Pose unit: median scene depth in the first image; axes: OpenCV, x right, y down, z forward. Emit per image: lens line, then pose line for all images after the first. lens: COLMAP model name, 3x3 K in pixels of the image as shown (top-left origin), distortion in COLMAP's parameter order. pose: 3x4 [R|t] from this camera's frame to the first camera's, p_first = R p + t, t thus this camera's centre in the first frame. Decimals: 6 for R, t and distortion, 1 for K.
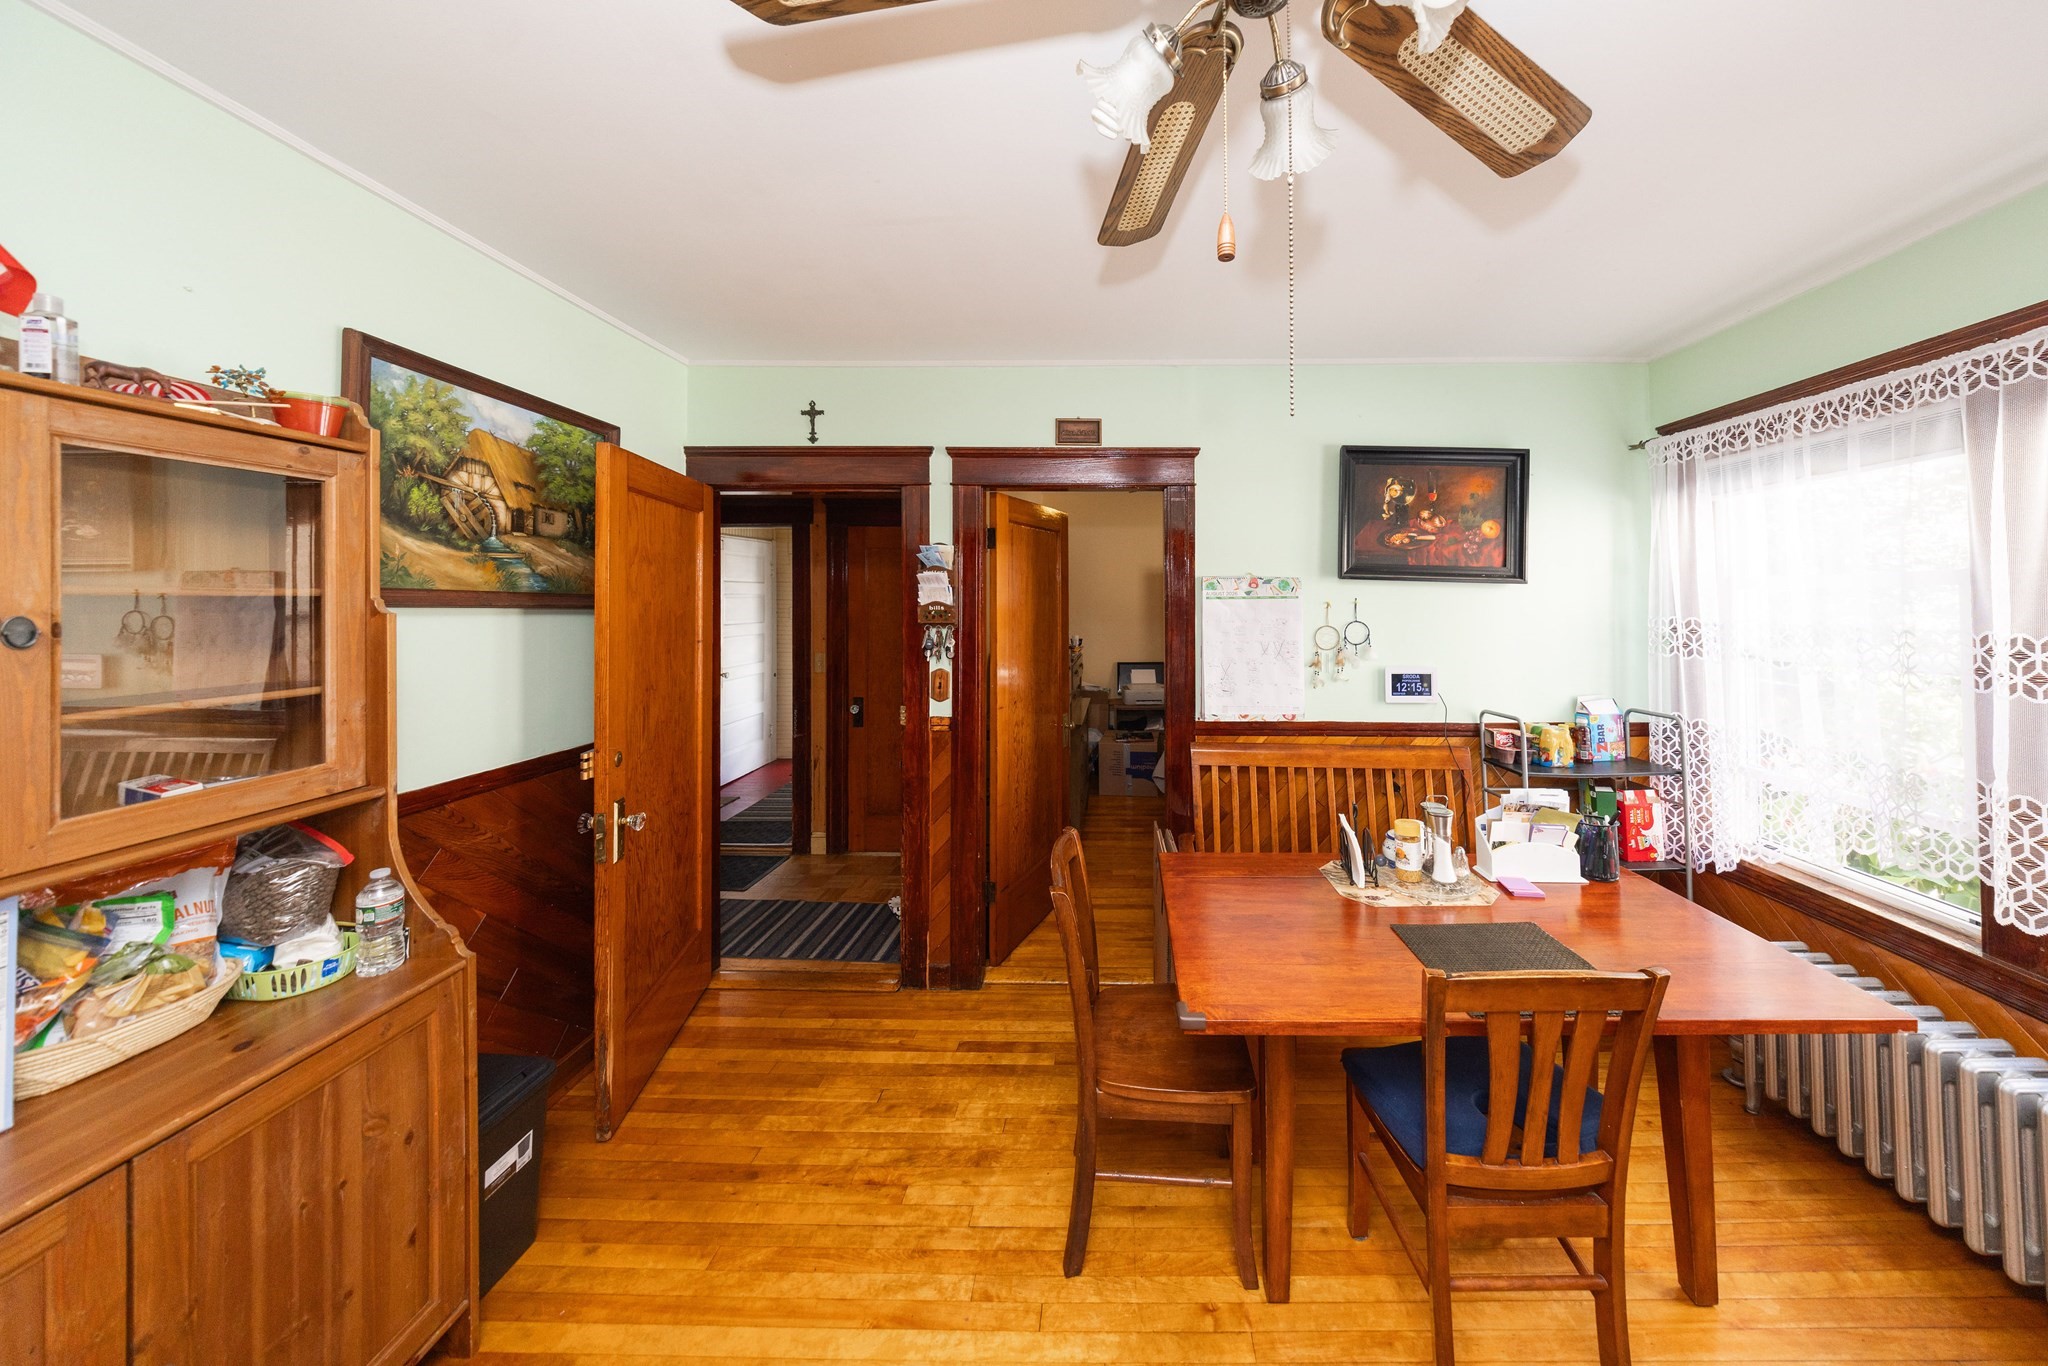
lens RADIAL K [[644.2, 0, 1092.4], [0, 644.2, 592.0], [0, 0, 1]] dist [-0.002577, -0.000168]
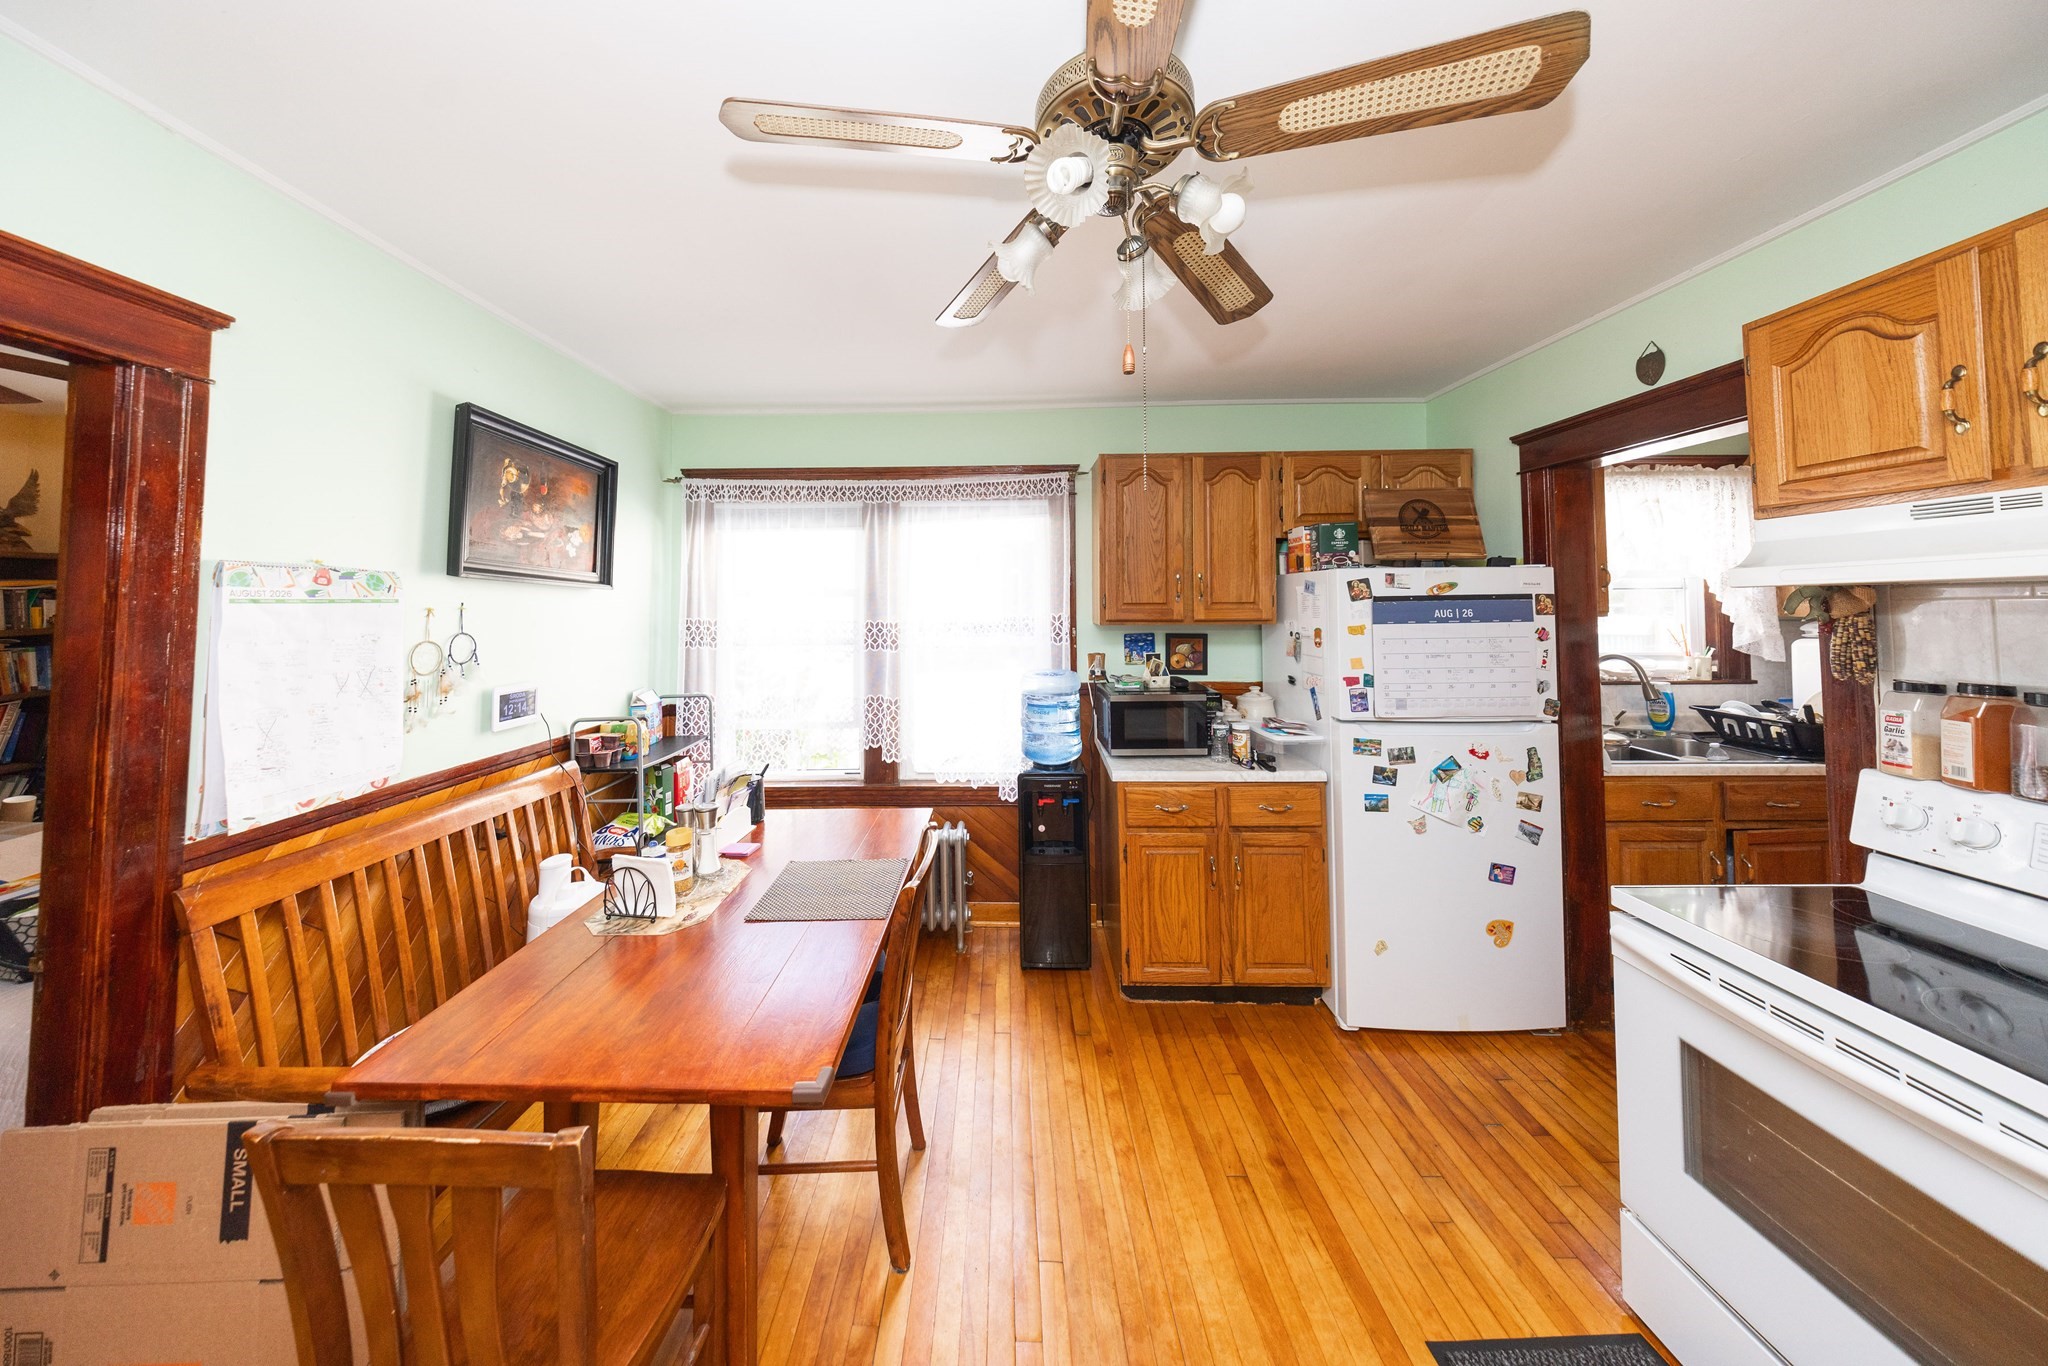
lens RADIAL K [[609.9, 0, 992.5], [0, 609.9, 581.9], [0, 0, 1]] dist [-0.002401, -0.000257]
pose [[0.010216, 0.037930, 0.999228, -0.322170], [-0.006942, 0.999259, -0.037860, 0.008114], [-0.999924, -0.006549, 0.010472, 0.375970]]
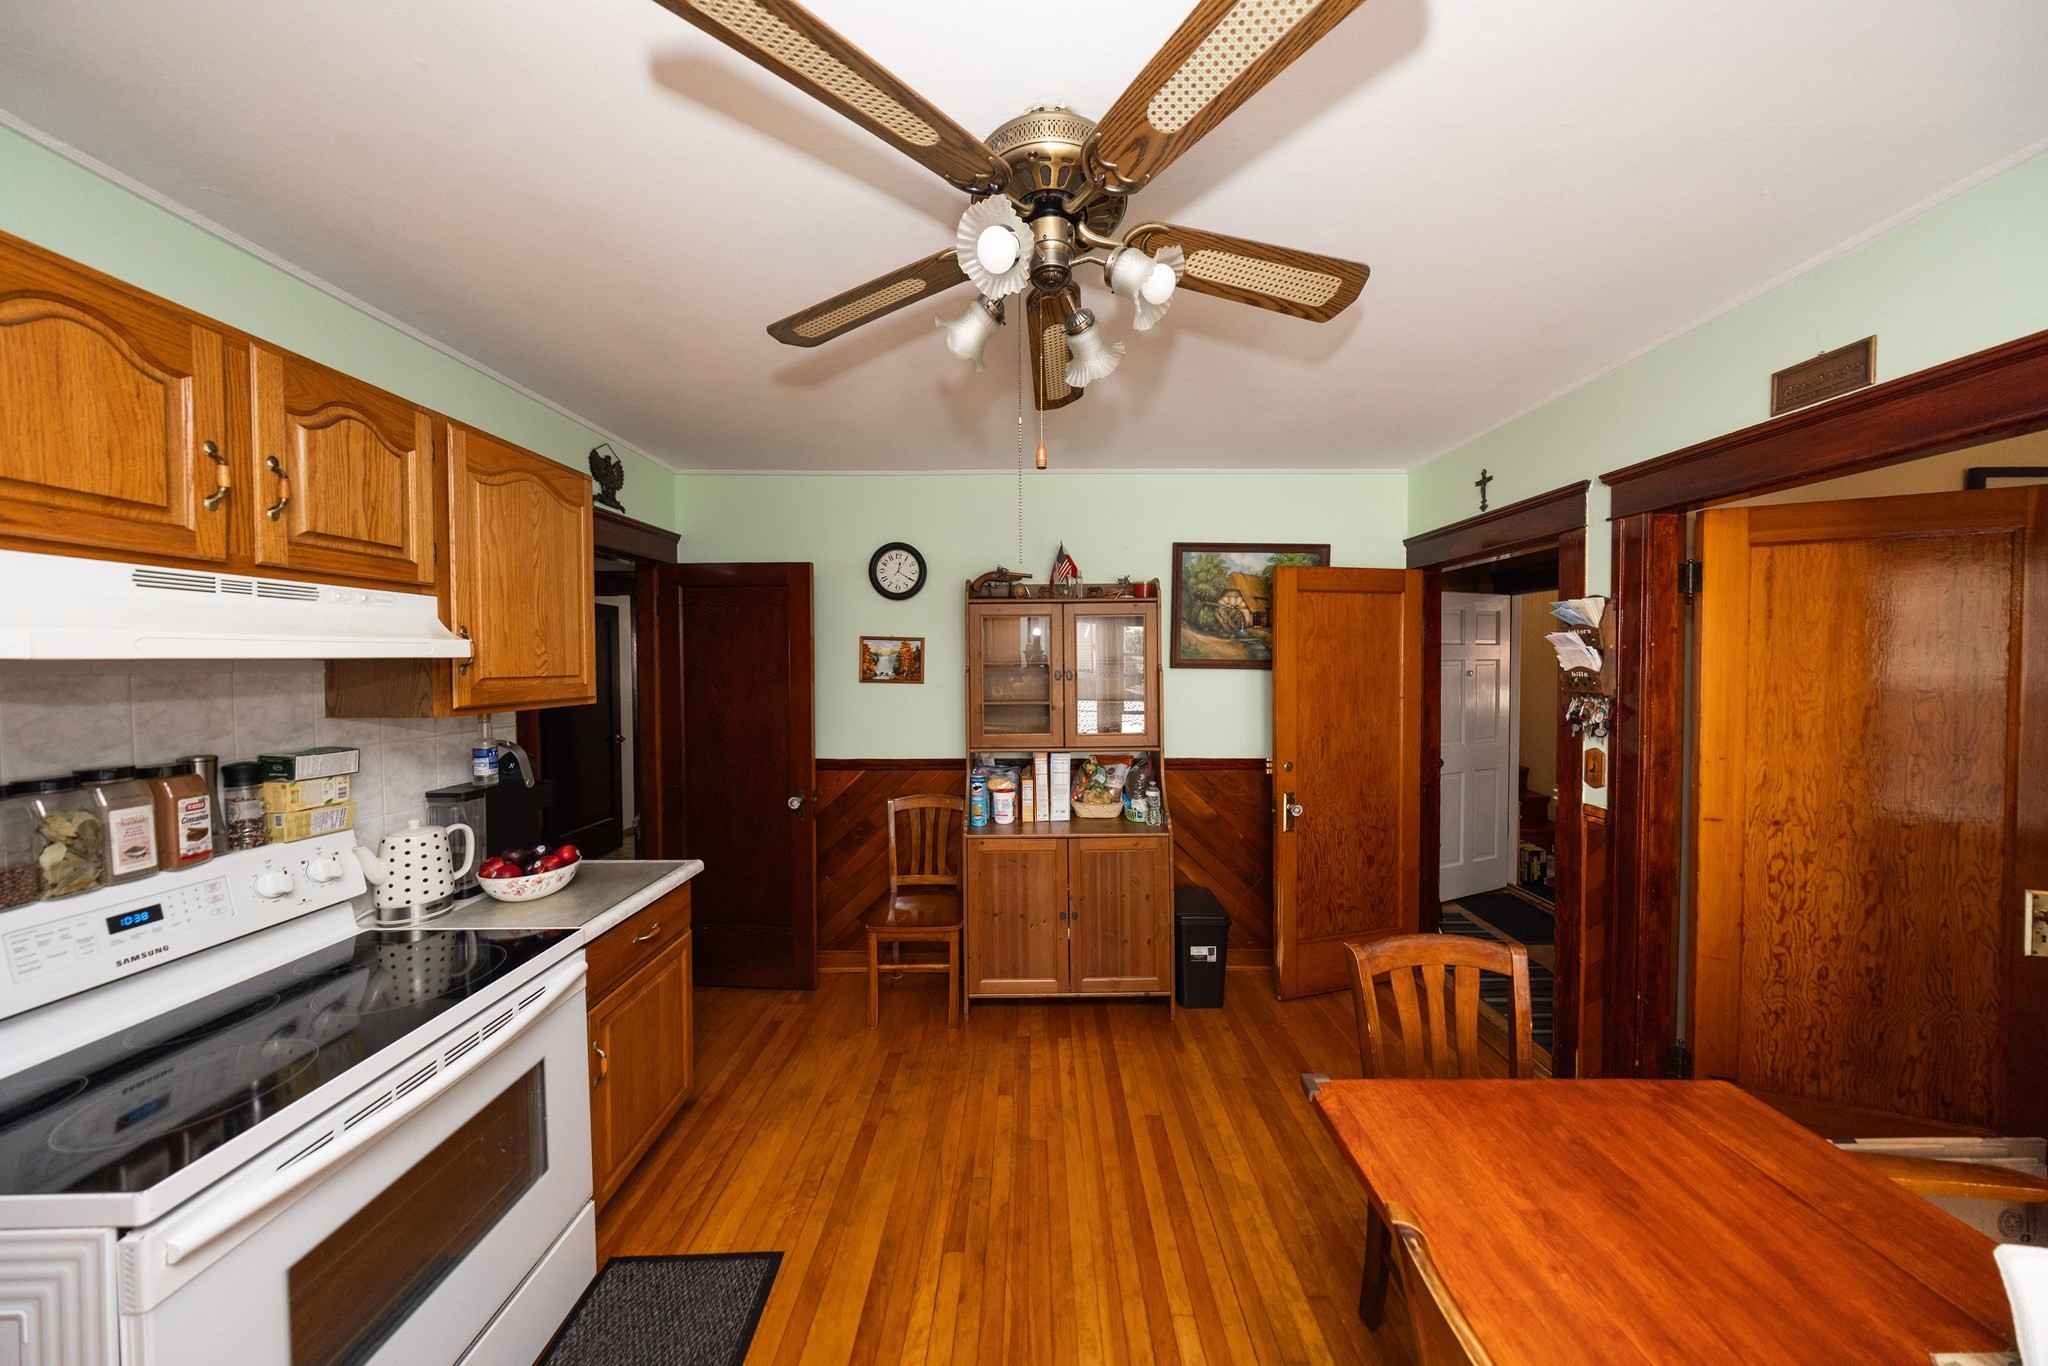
lens RADIAL K [[609.9, 0, 1036.1], [0, 609.9, 672.4], [0, 0, 1]] dist [-0.002401, -0.000257]
pose [[0.006787, 0.015362, -0.999859, 0.544079], [0.015293, 0.999763, 0.015465, -0.000855], [0.999860, -0.015396, 0.006550, 0.285662]]
